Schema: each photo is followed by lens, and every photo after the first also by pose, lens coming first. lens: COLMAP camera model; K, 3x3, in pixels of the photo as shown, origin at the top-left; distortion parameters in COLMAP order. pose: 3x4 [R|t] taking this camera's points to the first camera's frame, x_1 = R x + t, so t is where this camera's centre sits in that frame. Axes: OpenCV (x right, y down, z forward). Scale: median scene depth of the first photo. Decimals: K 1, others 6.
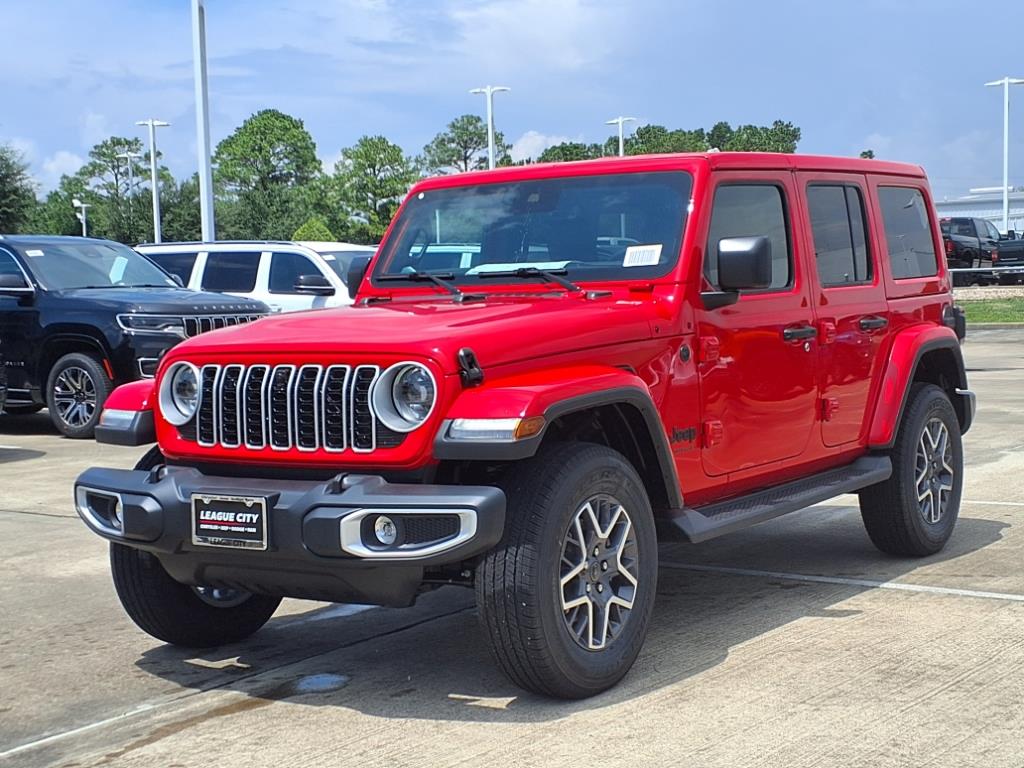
lens RADIAL K [[1639.7, 0, 508.5], [0, 1639.7, 384.8], [0, 0, 1]] dist [0.155310, 0.000000]
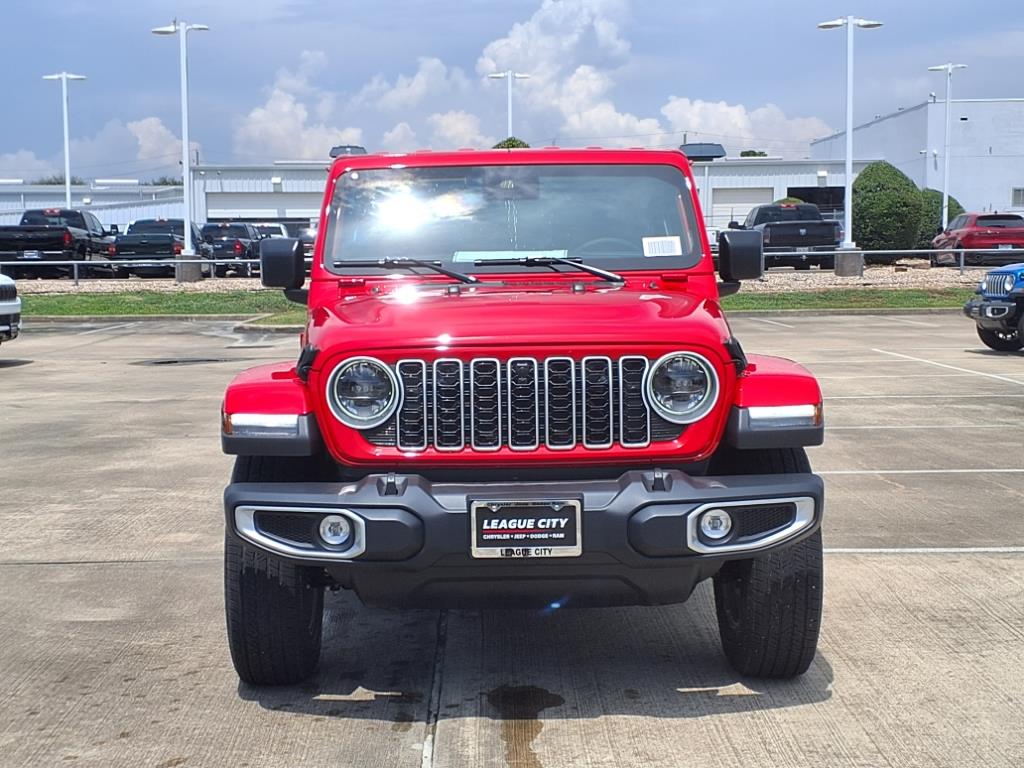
lens RADIAL K [[1639.7, 0, 503.8], [0, 1639.7, 383.1], [0, 0, 1]] dist [0.155310, 0.000000]
pose [[0.838256, -0.028970, 0.544506, -0.669790], [0.027064, 0.999567, 0.011518, -0.009333], [-0.544604, 0.005081, 0.838678, 0.232864]]
